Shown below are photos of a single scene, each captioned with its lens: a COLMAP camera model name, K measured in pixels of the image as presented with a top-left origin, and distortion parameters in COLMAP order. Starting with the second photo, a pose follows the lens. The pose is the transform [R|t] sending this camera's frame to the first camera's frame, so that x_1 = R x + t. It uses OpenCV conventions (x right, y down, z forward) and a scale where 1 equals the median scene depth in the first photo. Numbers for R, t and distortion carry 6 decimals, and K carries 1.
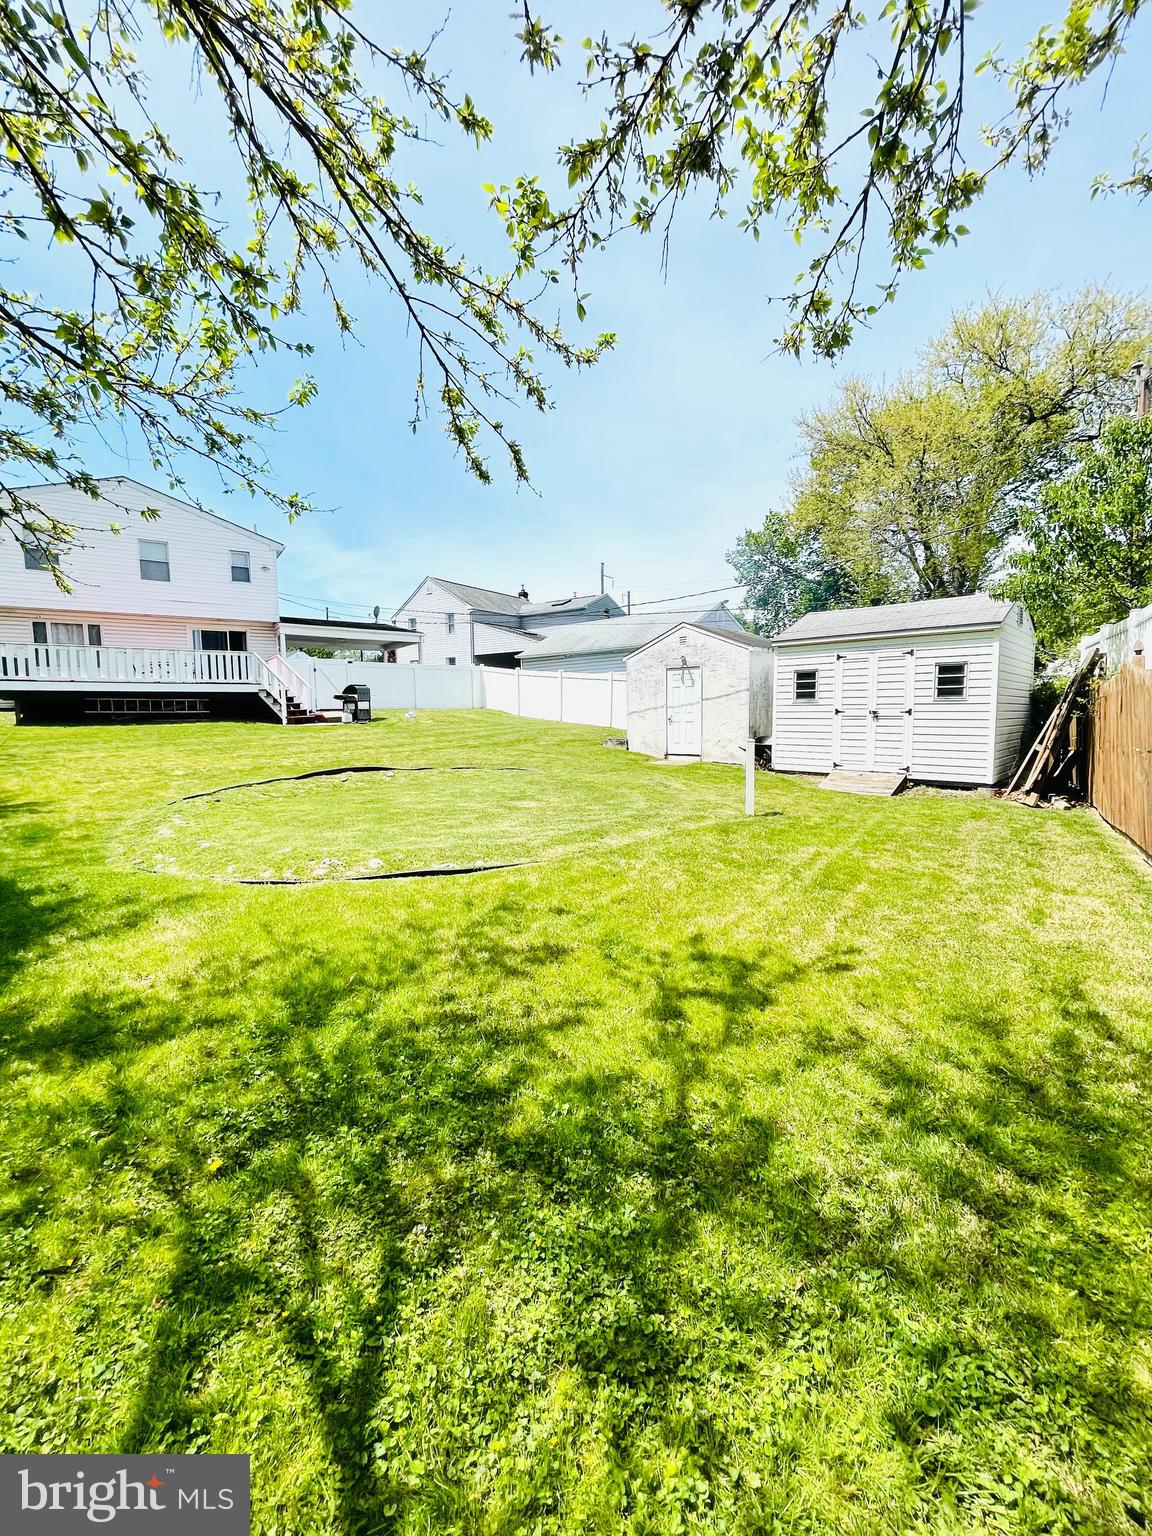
lens RADIAL K [[634.0, 0, 576.0], [0, 634.0, 768.0], [0, 0, 1]] dist [-0.000298, 0.000757]
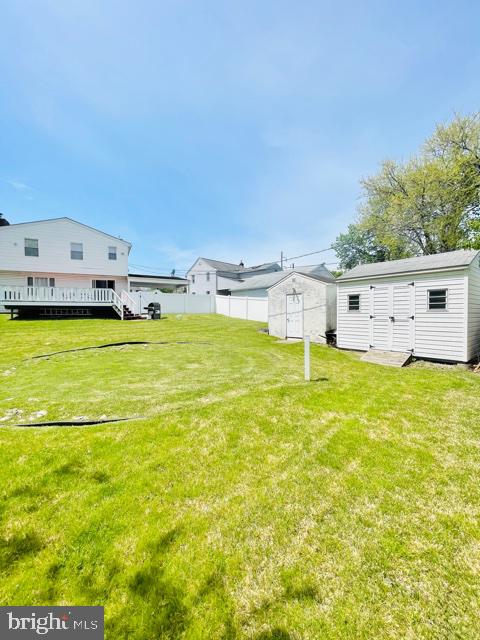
lens RADIAL K [[264.2, 0, 240.0], [0, 264.2, 320.0], [0, 0, 1]] dist [-0.000298, 0.000757]
pose [[0.992117, 0.007038, -0.125115, 0.081550], [-0.015260, 0.997776, -0.064881, -0.015490], [0.124380, 0.066279, 0.990019, 0.124287]]
